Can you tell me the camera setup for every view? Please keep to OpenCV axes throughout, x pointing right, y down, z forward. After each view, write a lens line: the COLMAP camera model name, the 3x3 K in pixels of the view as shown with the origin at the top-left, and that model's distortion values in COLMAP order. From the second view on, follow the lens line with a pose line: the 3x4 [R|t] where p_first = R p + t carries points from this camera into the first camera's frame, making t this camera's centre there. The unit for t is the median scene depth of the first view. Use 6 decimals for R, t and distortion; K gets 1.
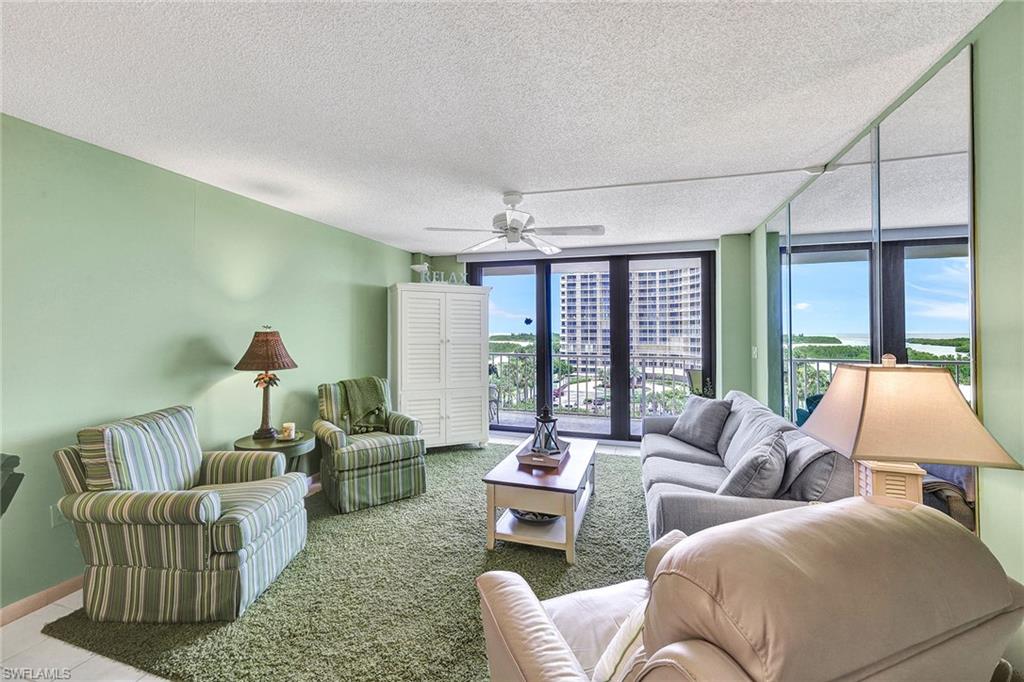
lens RADIAL K [[412.4, 0, 507.7], [0, 412.4, 335.3], [0, 0, 1]] dist [-0.002223, 0.000087]
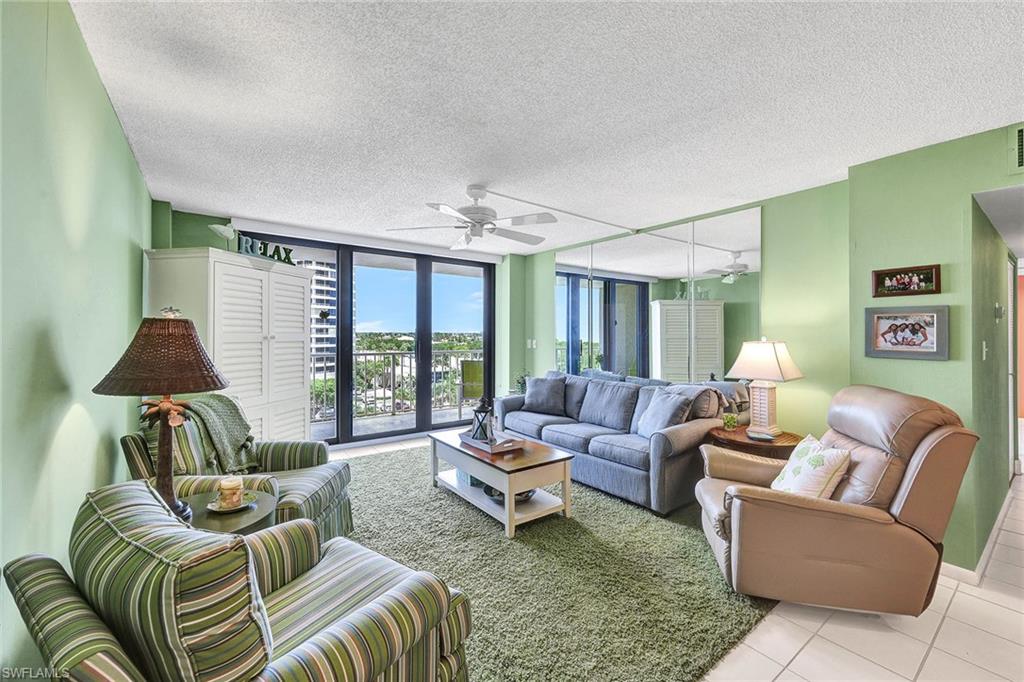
lens RADIAL K [[412.4, 0, 507.2], [0, 412.4, 335.9], [0, 0, 1]] dist [-0.002223, 0.000087]
pose [[0.597669, -0.005400, 0.801725, -0.599409], [0.002783, 0.999985, 0.004661, 0.009046], [-0.801738, -0.000554, 0.597675, 0.273707]]
